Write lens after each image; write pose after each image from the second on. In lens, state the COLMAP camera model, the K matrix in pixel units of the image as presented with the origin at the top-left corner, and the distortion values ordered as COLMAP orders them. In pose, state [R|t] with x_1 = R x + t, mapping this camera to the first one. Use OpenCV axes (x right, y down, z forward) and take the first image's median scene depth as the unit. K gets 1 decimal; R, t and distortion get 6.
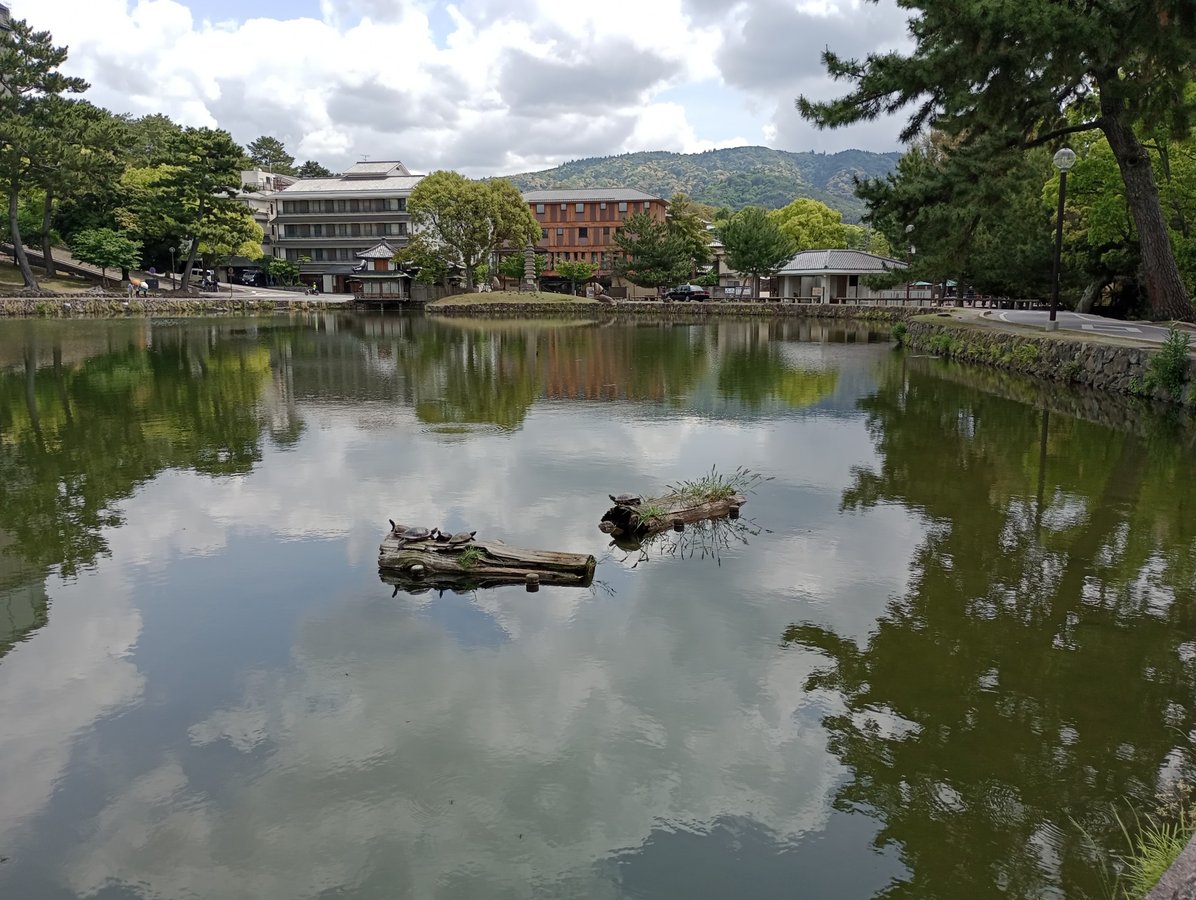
lens RADIAL K [[991.8, 0, 598.0], [0, 991.8, 450.0], [0, 0, 1]] dist [0.063740, -0.084016]
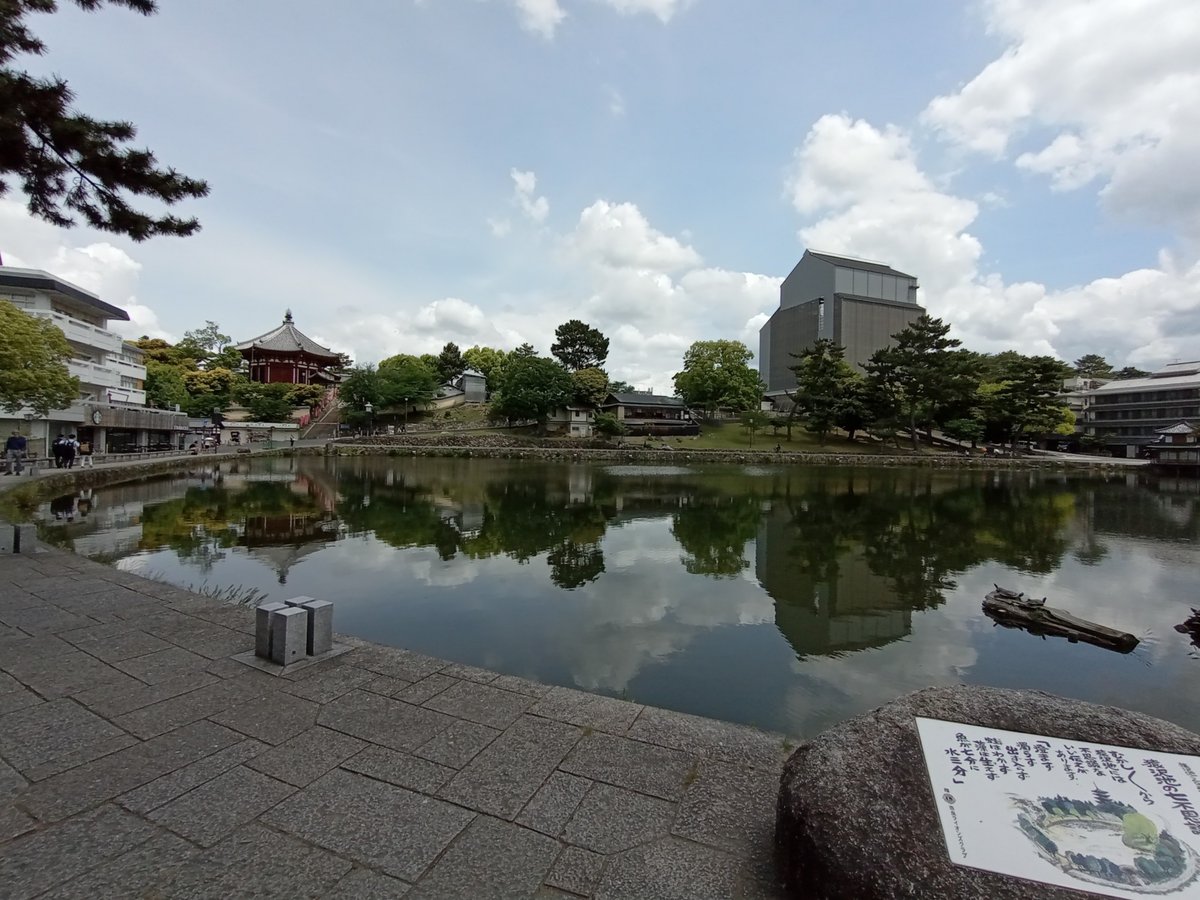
lens RADIAL K [[973.1, 0, 592.2], [0, 973.1, 454.7], [0, 0, 1]] dist [0.057642, -0.066489]
pose [[0.484936, 0.035780, -0.873817, 0.650685], [-0.157608, 0.986379, -0.047078, 0.024513], [0.860230, 0.160551, 0.483970, -0.361289]]
